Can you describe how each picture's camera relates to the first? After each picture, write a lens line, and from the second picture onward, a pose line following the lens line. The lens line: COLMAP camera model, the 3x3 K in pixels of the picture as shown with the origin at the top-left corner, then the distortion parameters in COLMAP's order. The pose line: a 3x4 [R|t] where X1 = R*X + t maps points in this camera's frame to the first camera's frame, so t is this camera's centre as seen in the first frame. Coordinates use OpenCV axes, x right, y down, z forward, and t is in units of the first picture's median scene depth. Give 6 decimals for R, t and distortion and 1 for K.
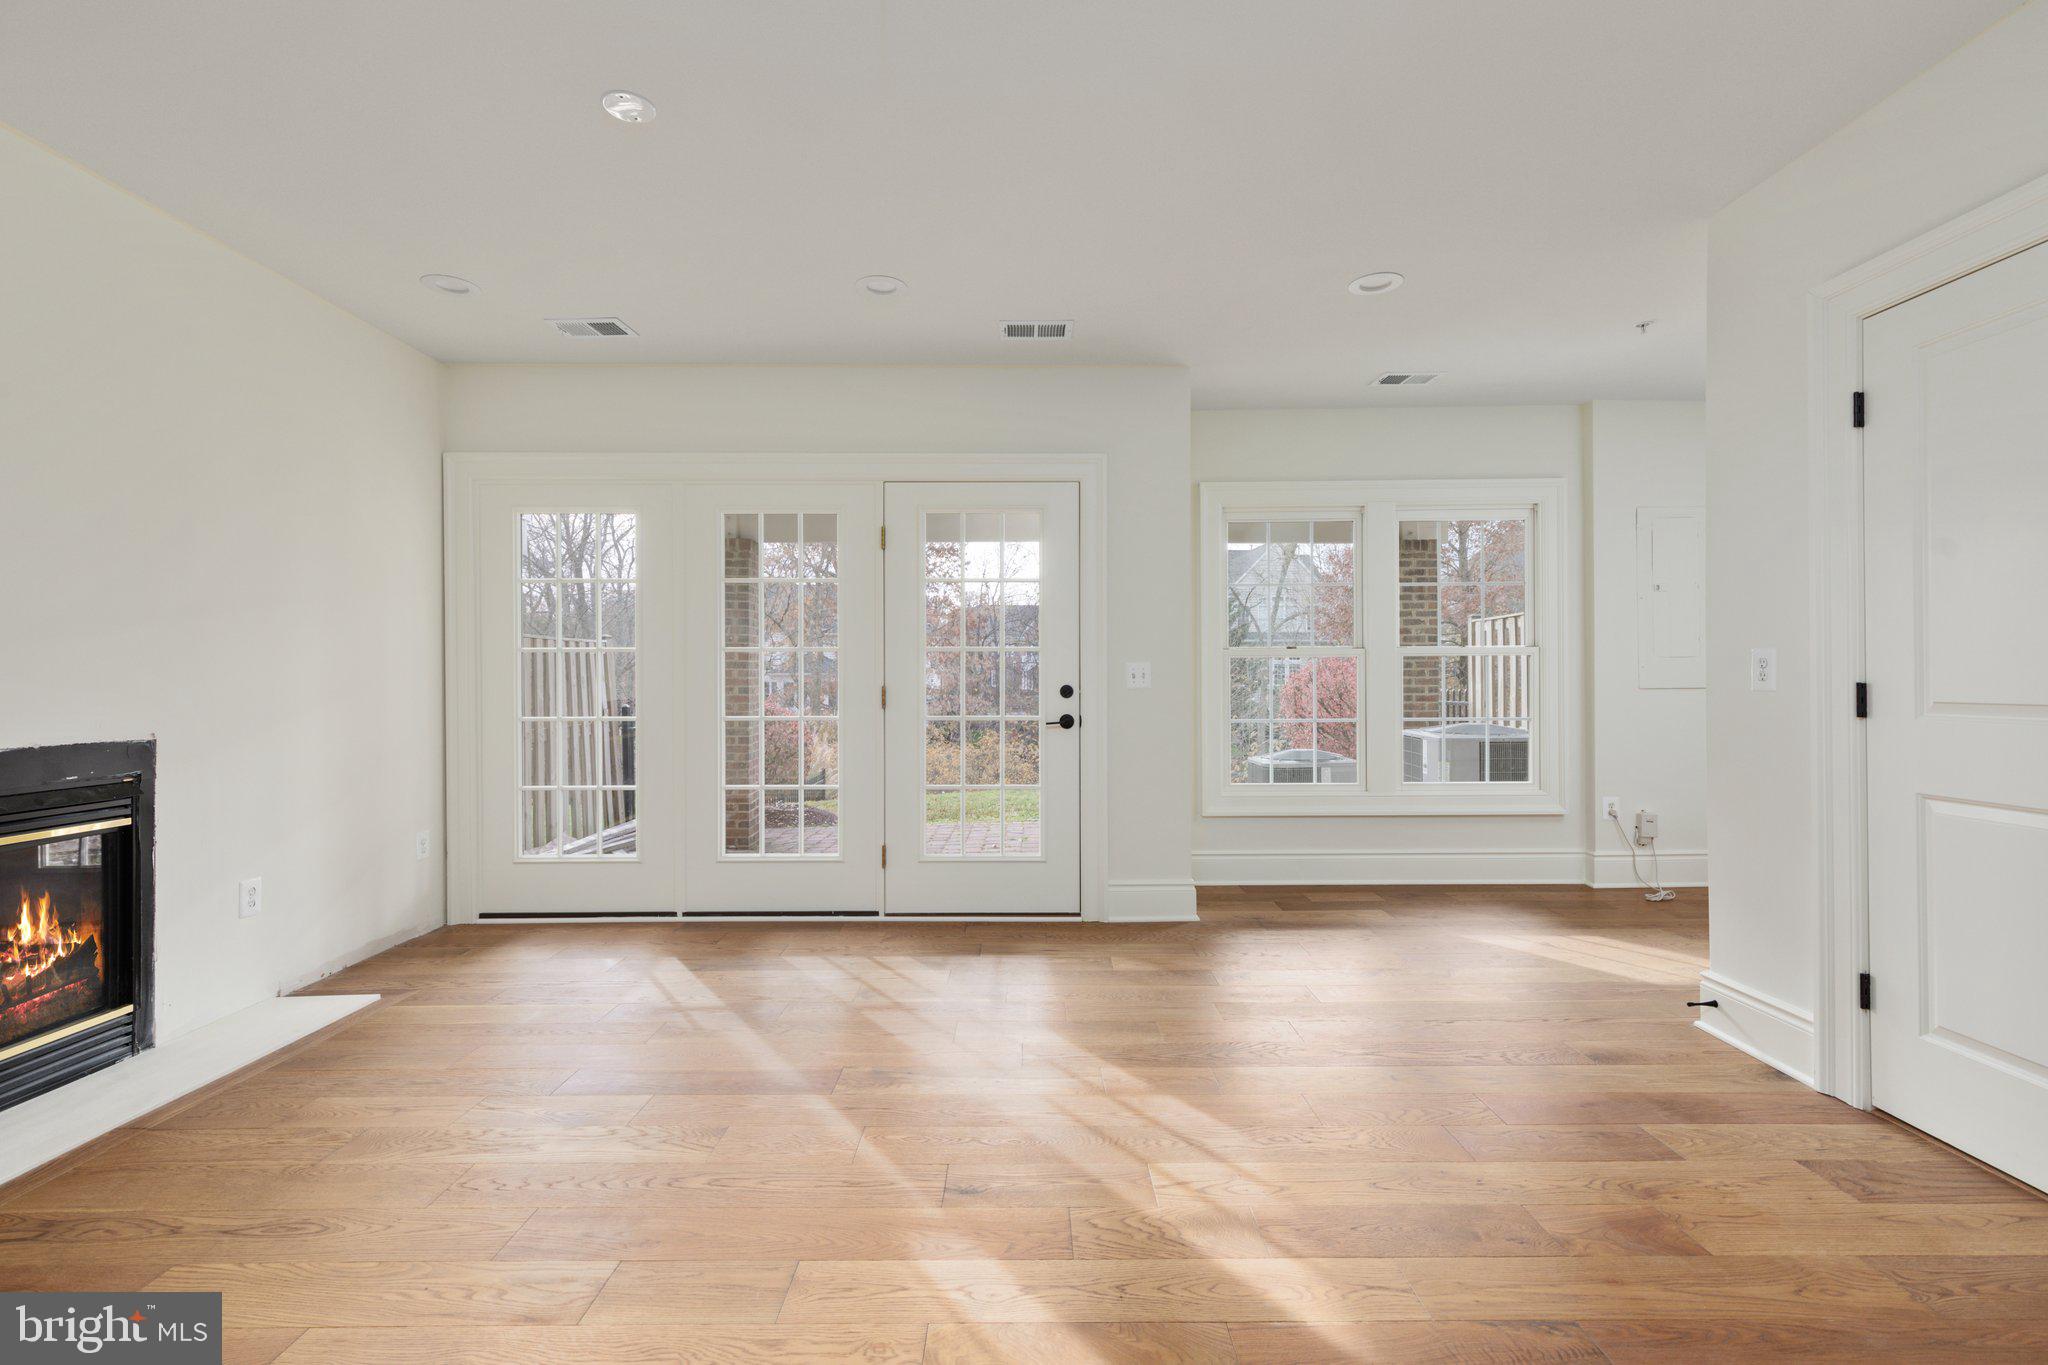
lens RADIAL K [[923.0, 0, 1027.7], [0, 923.0, 680.5], [0, 0, 1]] dist [0.017571, 0.000099]
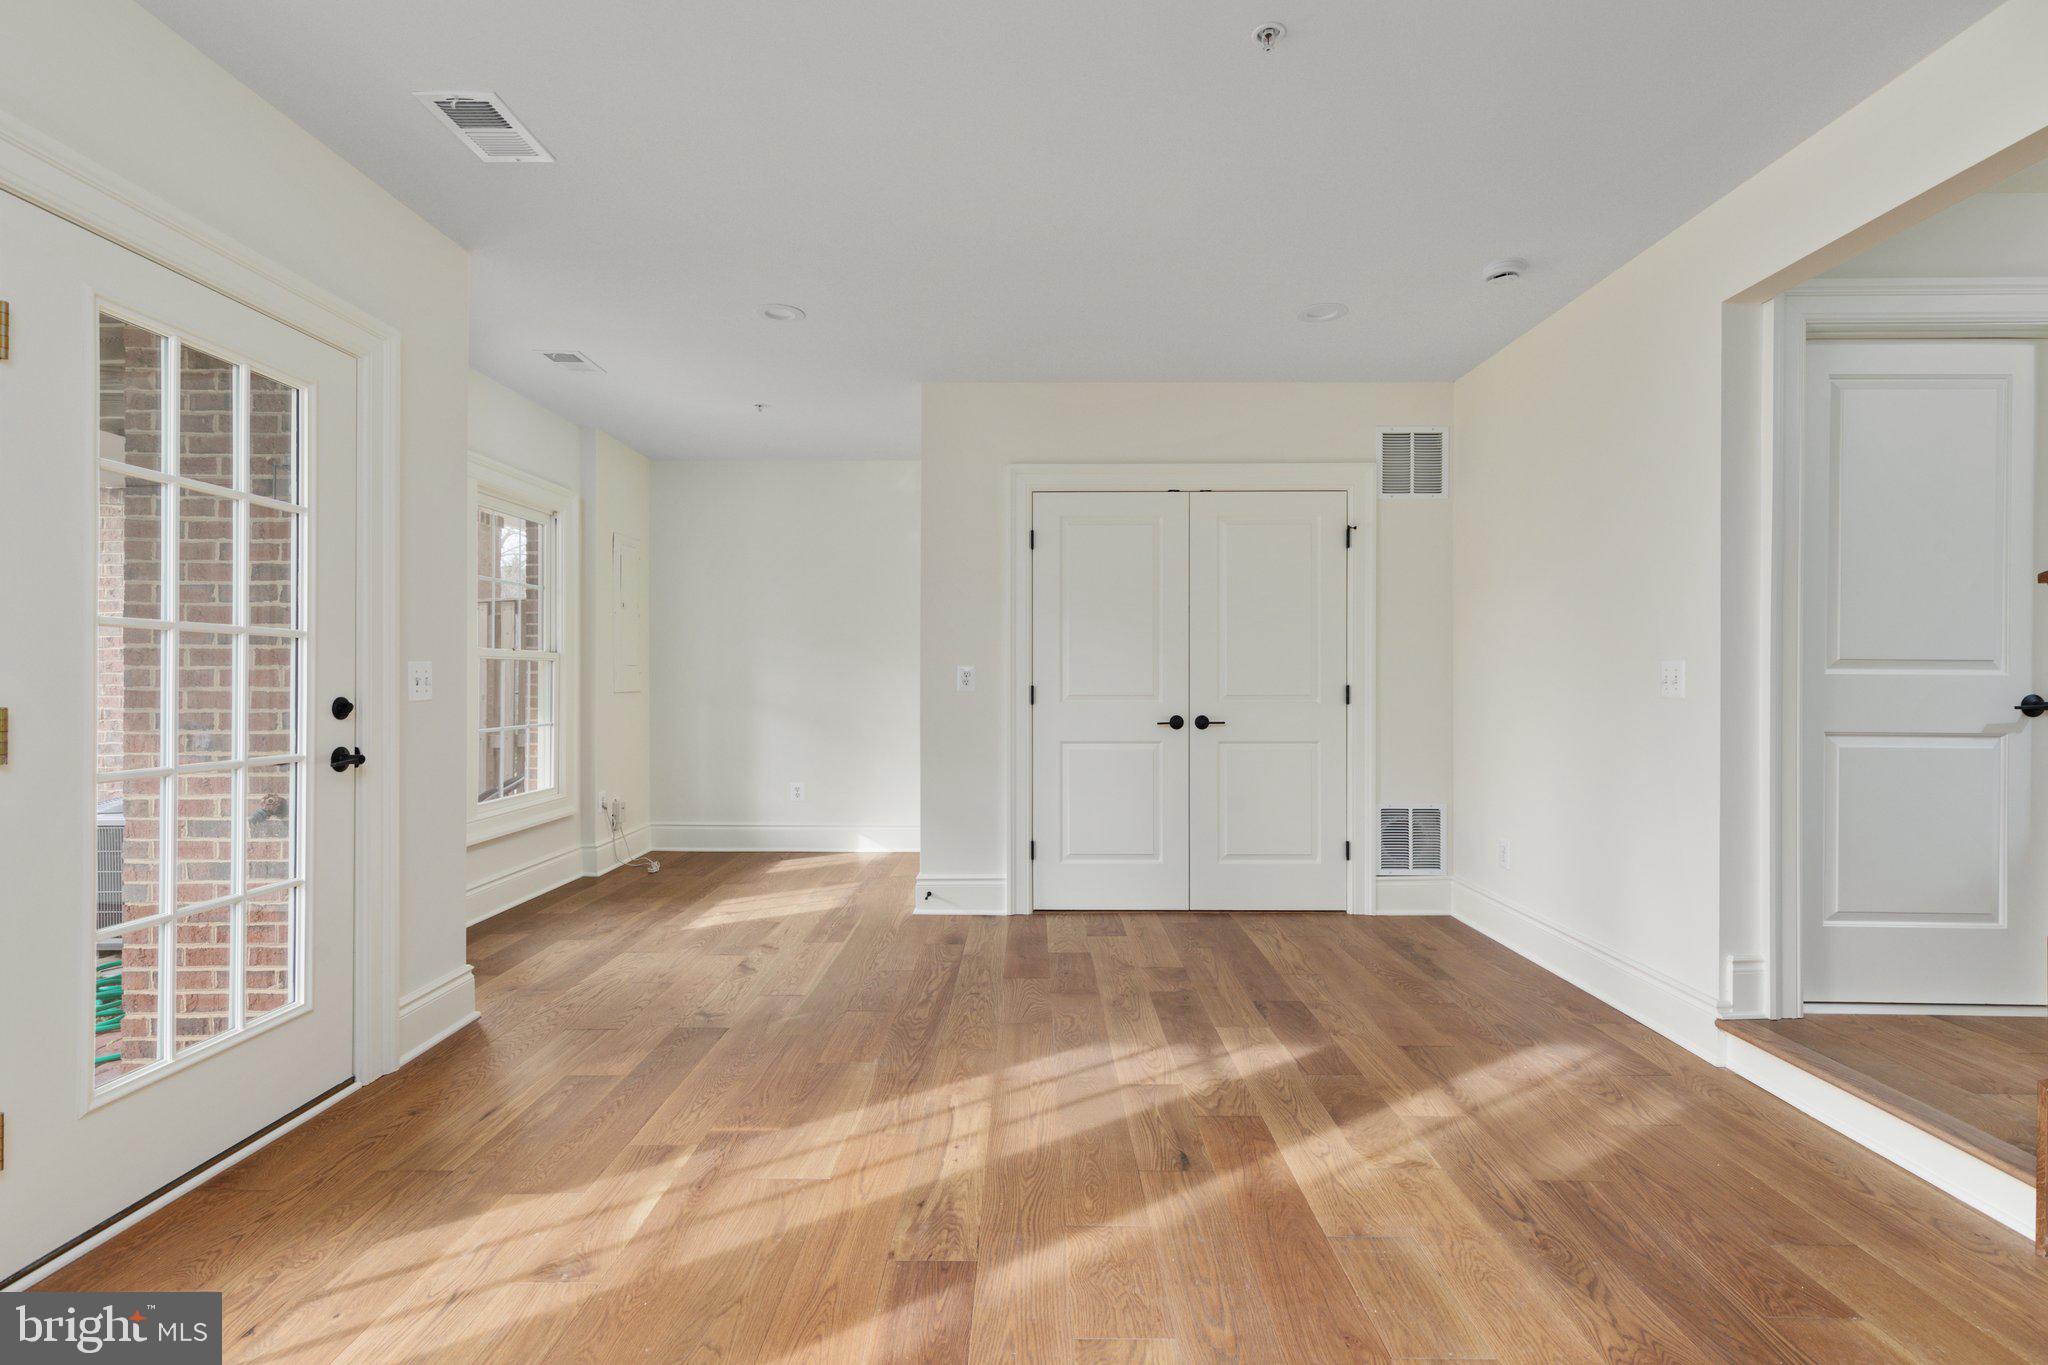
lens RADIAL K [[933.7, 0, 1032.9], [0, 933.7, 676.3], [0, 0, 1]] dist [-0.002724, -0.000270]
pose [[0.002541, 0.005385, 0.999982, -0.831571], [0.001612, 0.999984, -0.005389, -0.006693], [-0.999995, 0.001626, 0.002532, 0.845435]]
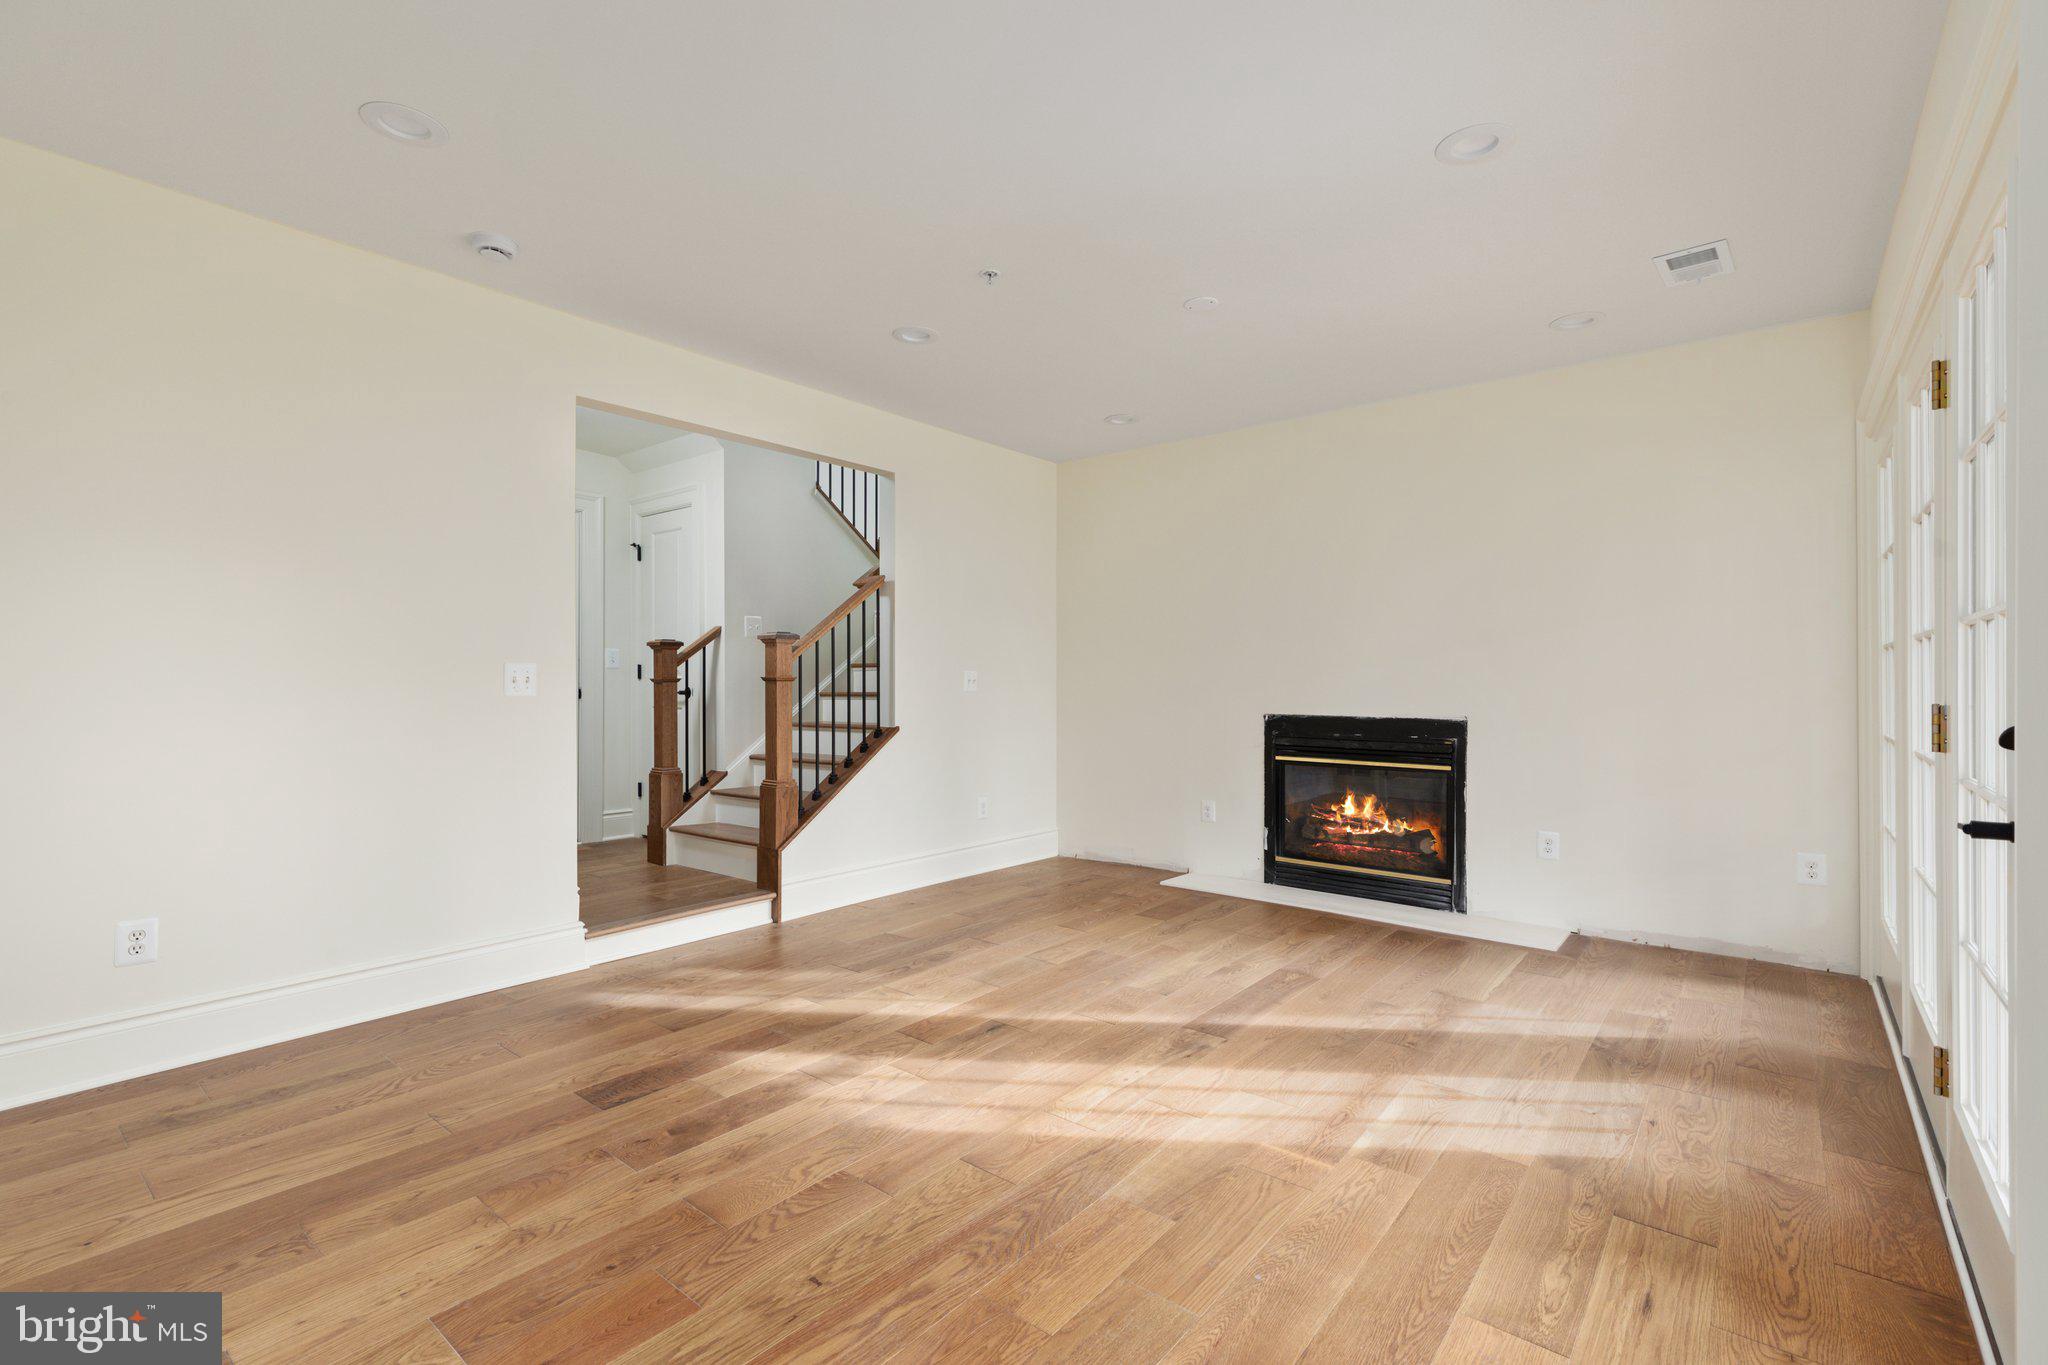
lens RADIAL K [[923.0, 0, 1027.7], [0, 923.0, 680.5], [0, 0, 1]] dist [0.017571, 0.000099]
pose [[-0.630000, 0.001707, -0.776593, 0.758432], [-0.000373, 0.999997, 0.002500, -0.008493], [0.776595, 0.001865, -0.629998, 1.423548]]
